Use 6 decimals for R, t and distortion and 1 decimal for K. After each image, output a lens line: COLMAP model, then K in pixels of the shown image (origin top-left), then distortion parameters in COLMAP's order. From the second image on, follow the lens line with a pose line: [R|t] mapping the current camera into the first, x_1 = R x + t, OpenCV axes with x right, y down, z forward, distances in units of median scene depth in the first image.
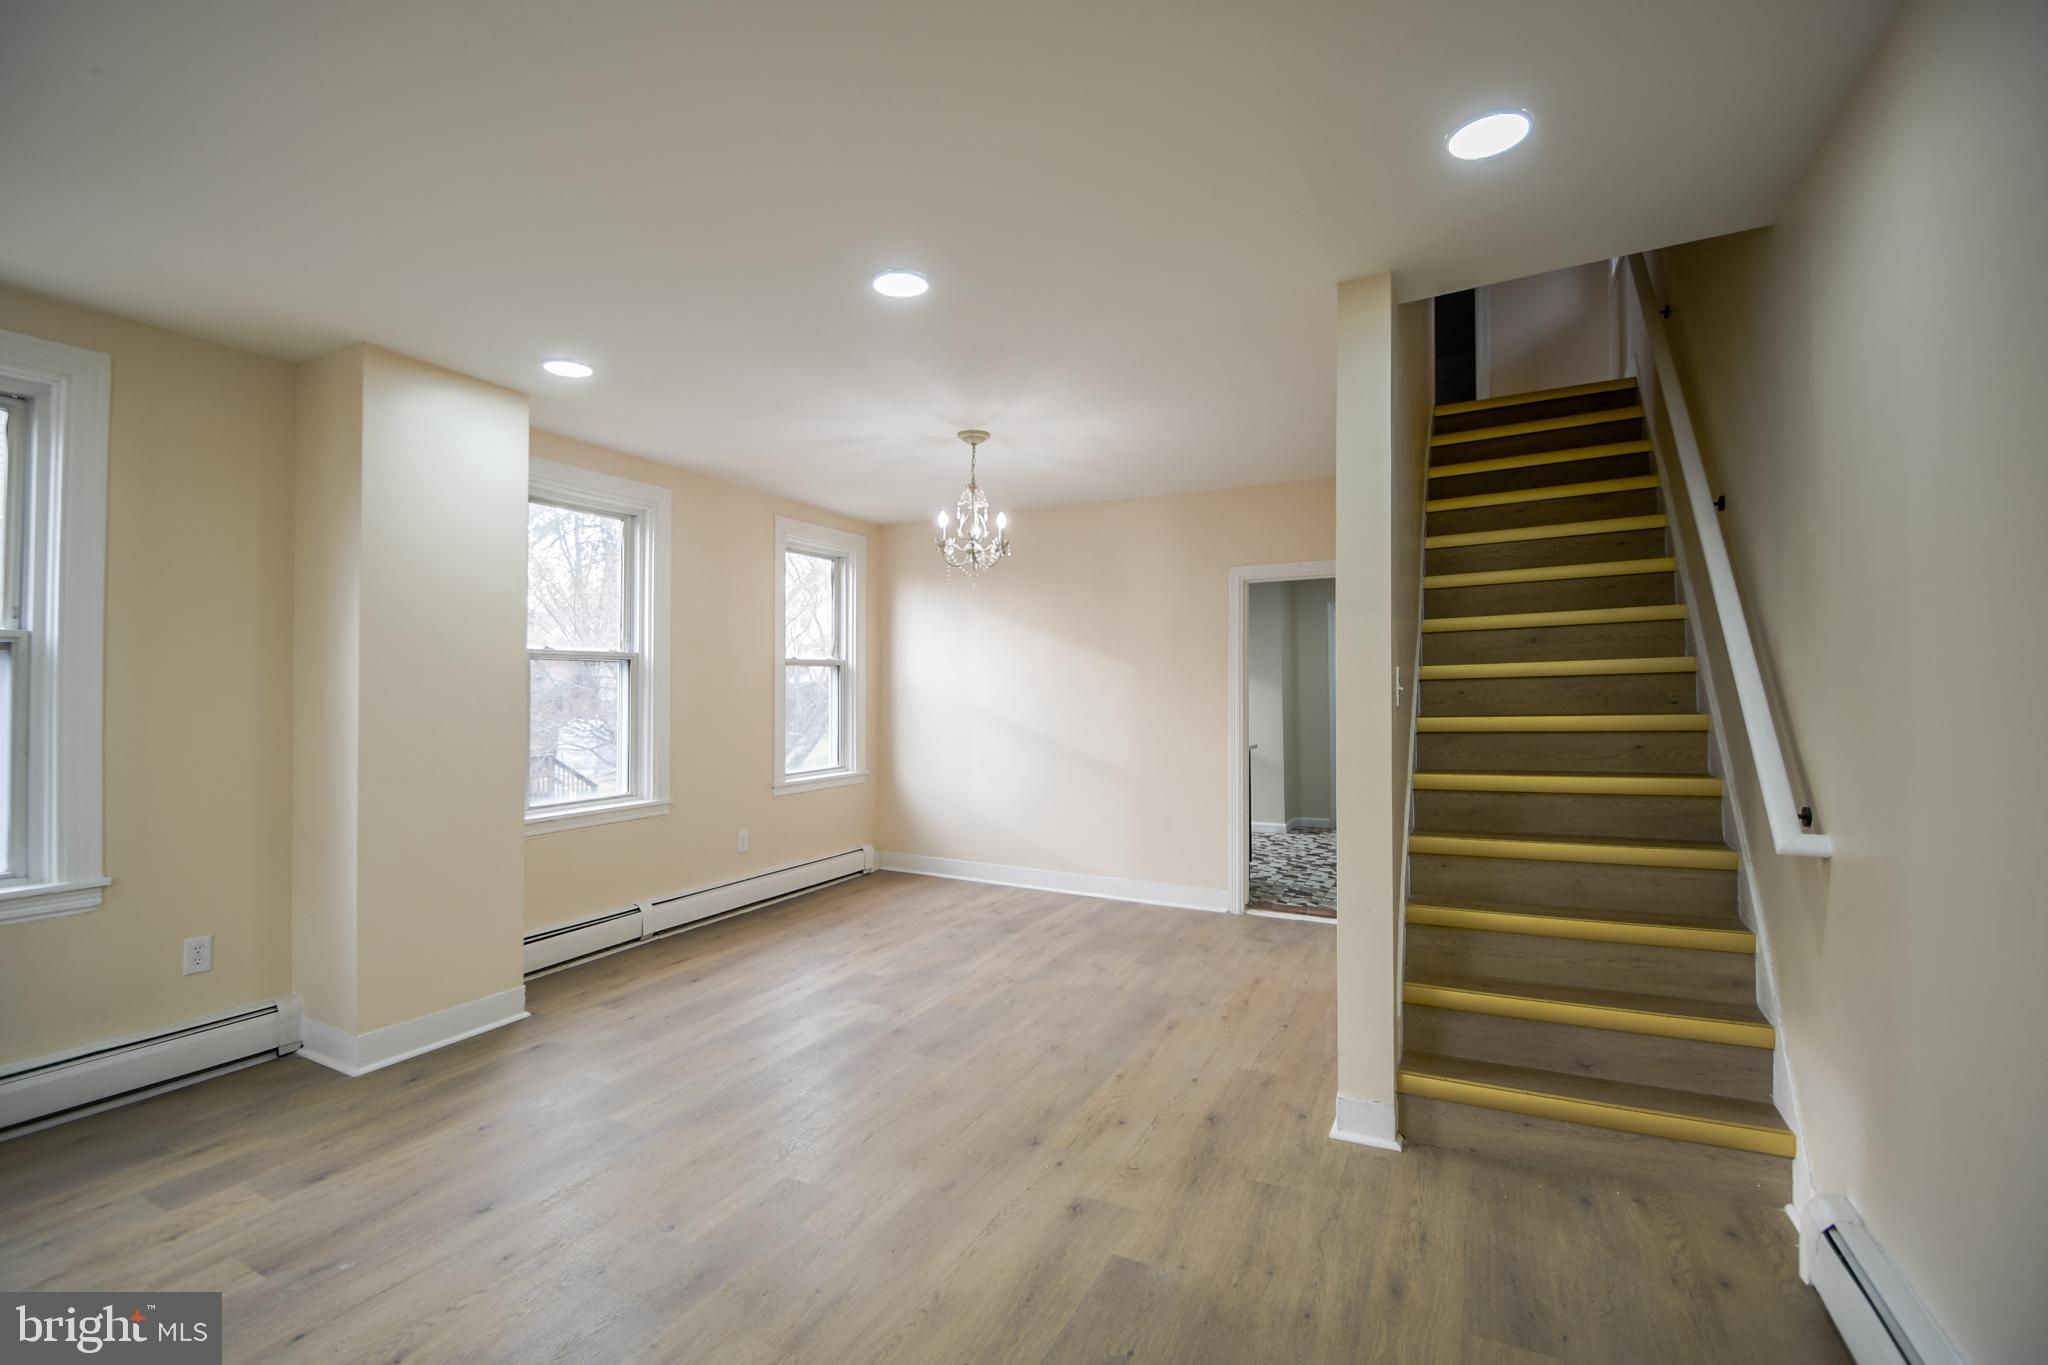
lens RADIAL K [[925.6, 0, 1037.4], [0, 925.6, 679.2], [0, 0, 1]] dist [-0.003426, -0.001928]
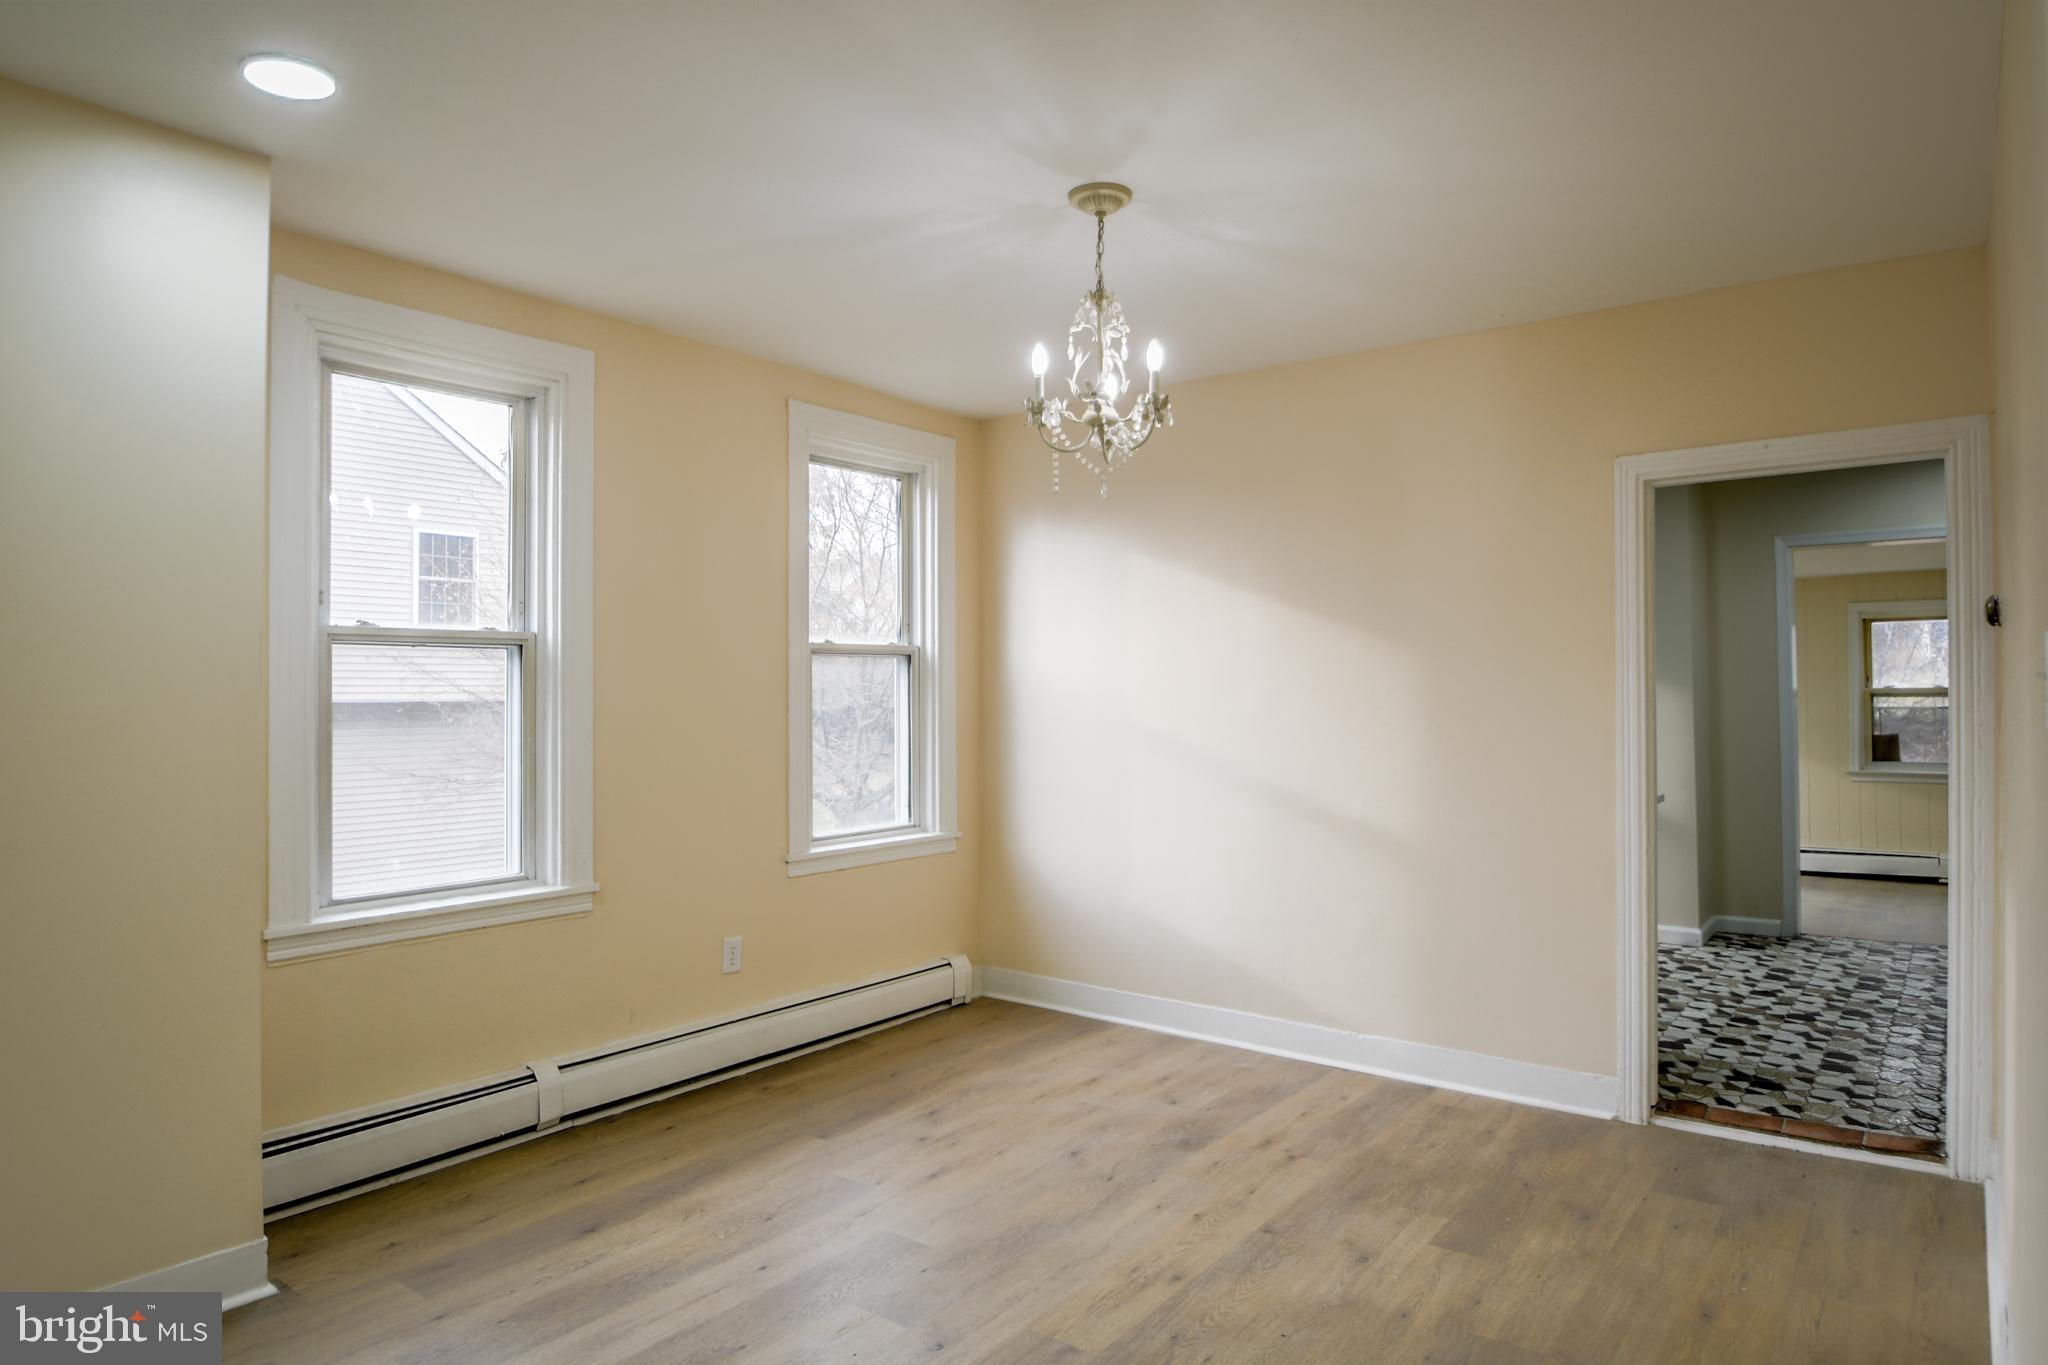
lens RADIAL K [[1262.2, 0, 1013.0], [0, 1262.2, 676.0], [0, 0, 1]] dist [-0.033516, -0.006974]
pose [[0.978879, -0.007492, -0.204301, 0.021739], [0.006334, 0.999960, -0.006321, 0.005559], [0.204340, 0.004894, 0.978888, 0.278488]]
